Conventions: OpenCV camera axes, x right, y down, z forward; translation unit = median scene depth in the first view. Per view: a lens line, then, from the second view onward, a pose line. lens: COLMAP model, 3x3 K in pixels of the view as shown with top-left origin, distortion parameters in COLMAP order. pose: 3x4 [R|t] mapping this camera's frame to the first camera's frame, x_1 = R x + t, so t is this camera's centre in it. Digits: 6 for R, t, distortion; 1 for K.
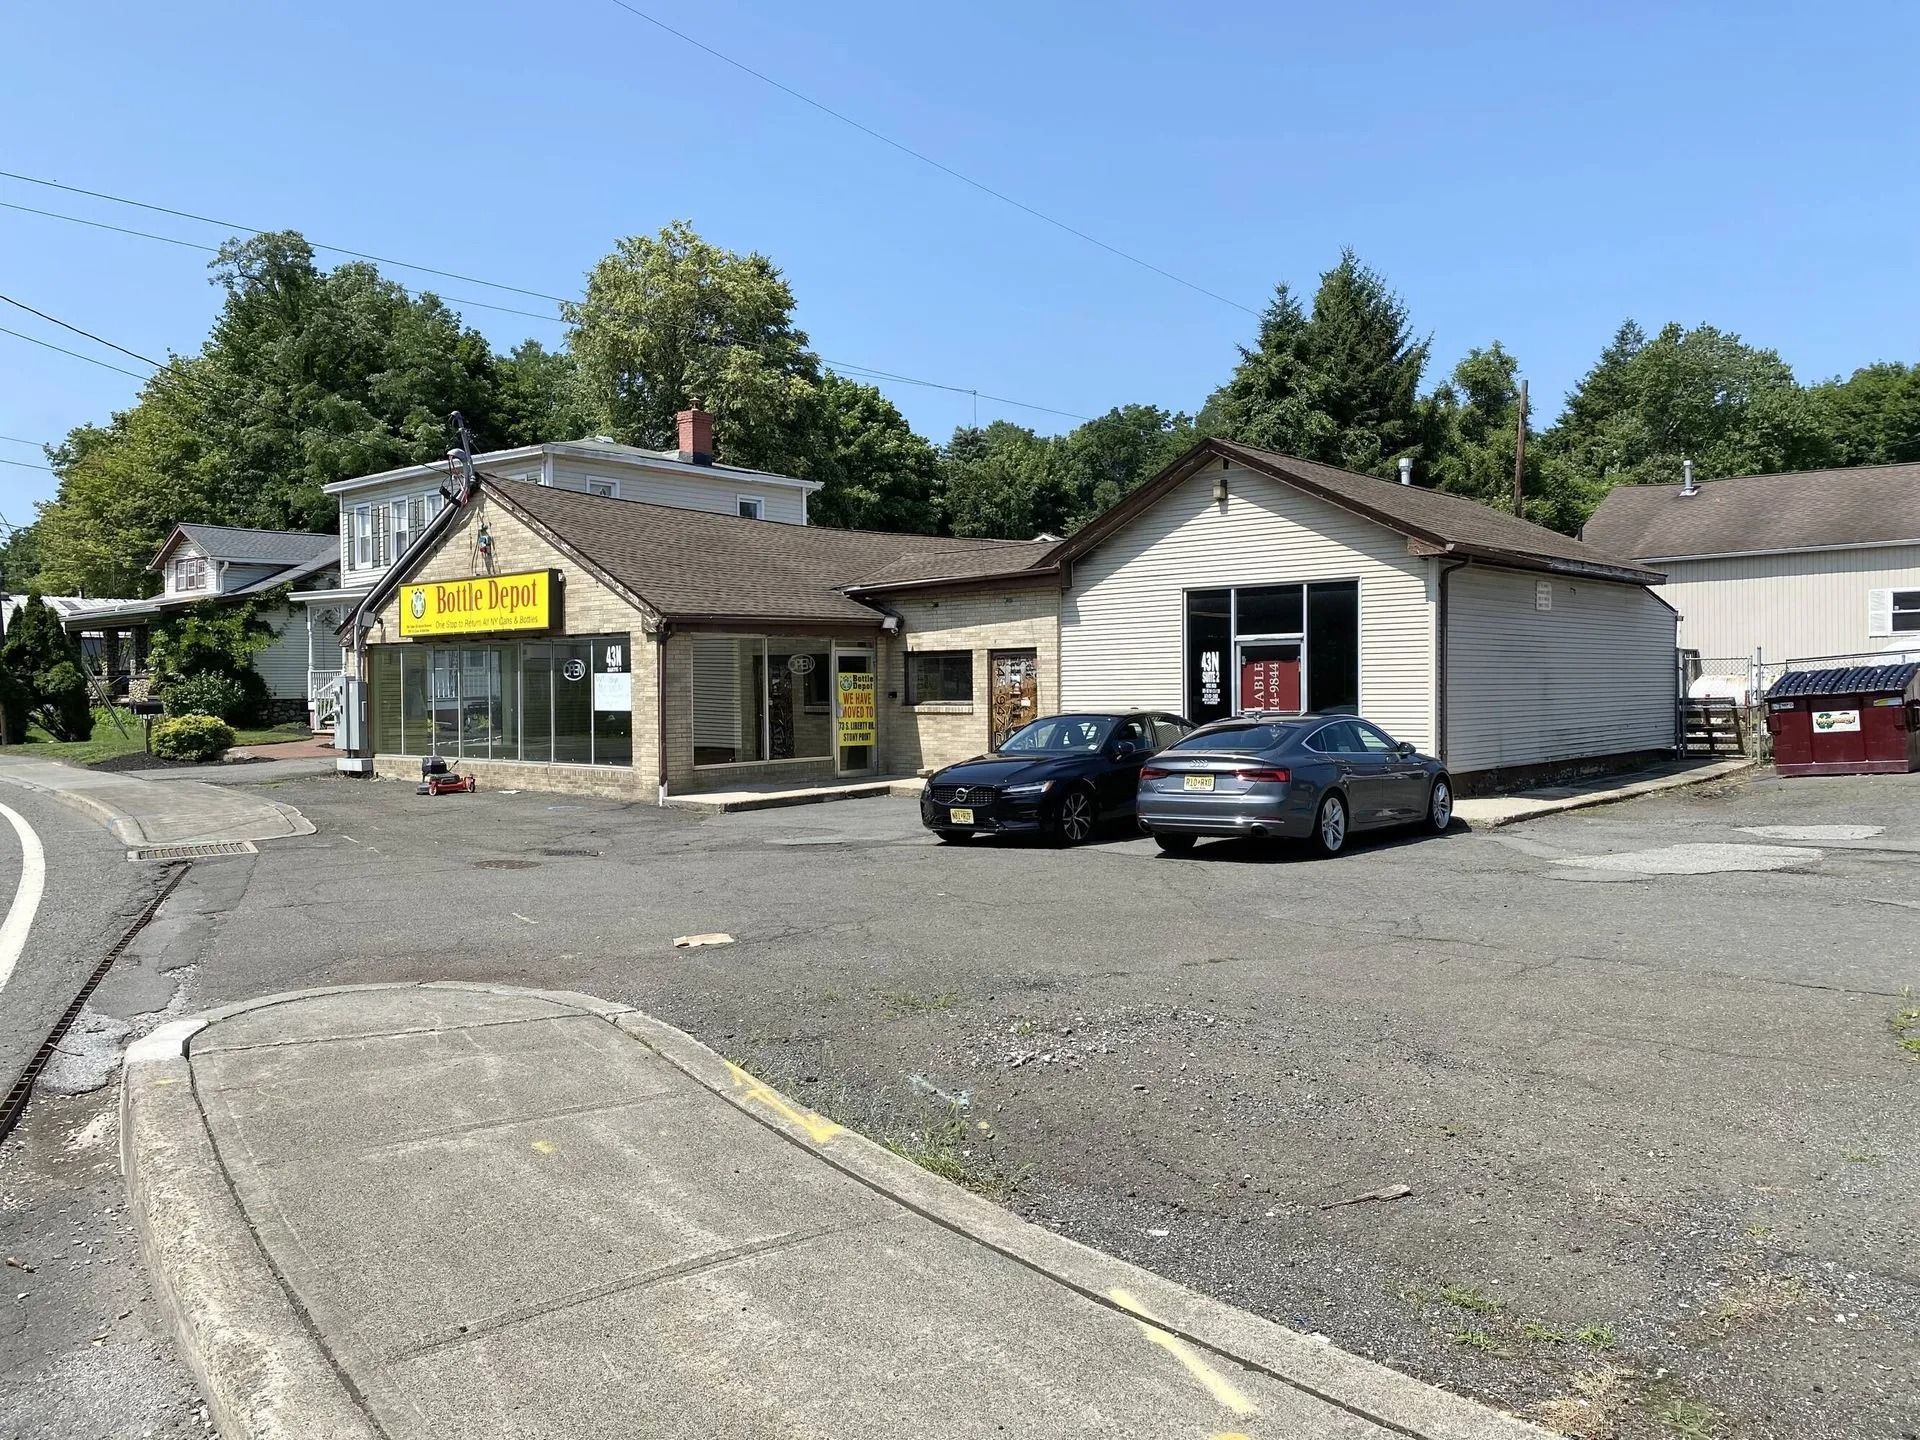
lens RADIAL K [[1483.3, 0, 960.0], [0, 1483.3, 720.0], [0, 0, 1]] dist [0.037124, -0.000198]
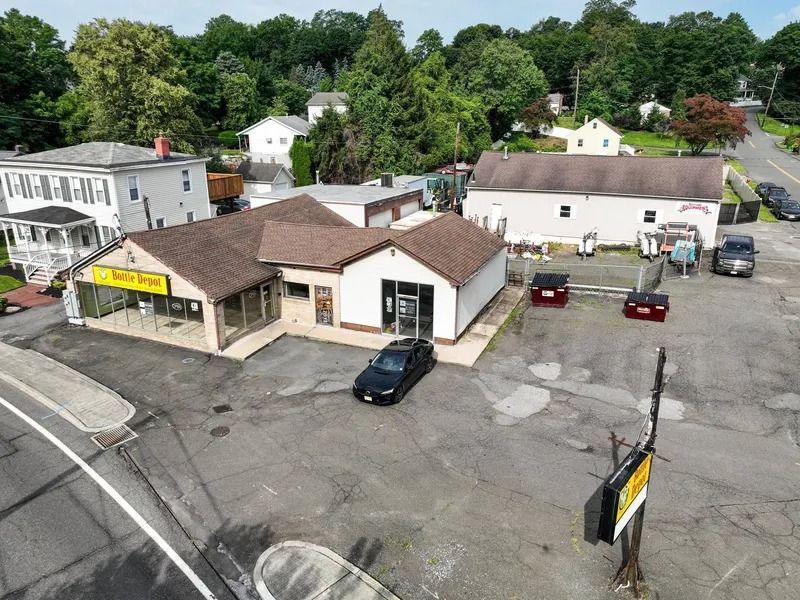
lens RADIAL K [[585.3, 0, 400.0], [0, 585.3, 300.0], [0, 0, 1]] dist [-0.005077, -0.000227]
pose [[0.951404, -0.089505, 0.294651, -0.174324], [0.000963, 0.957690, 0.287802, -0.369570], [-0.307944, -0.273532, 0.911236, -0.188274]]
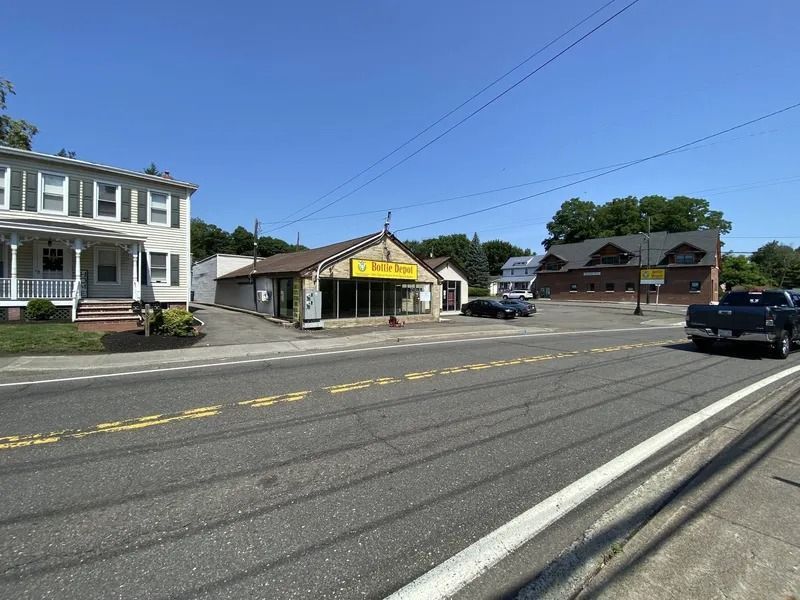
lens RADIAL K [[331.0, 0, 400.0], [0, 331.0, 300.0], [0, 0, 1]] dist [-0.001584, -0.000175]
pose [[0.094410, -0.010506, 0.995478, -1.089650], [0.010113, 0.999903, 0.009594, -0.017558], [-0.995482, 0.009161, 0.094507, 0.926758]]
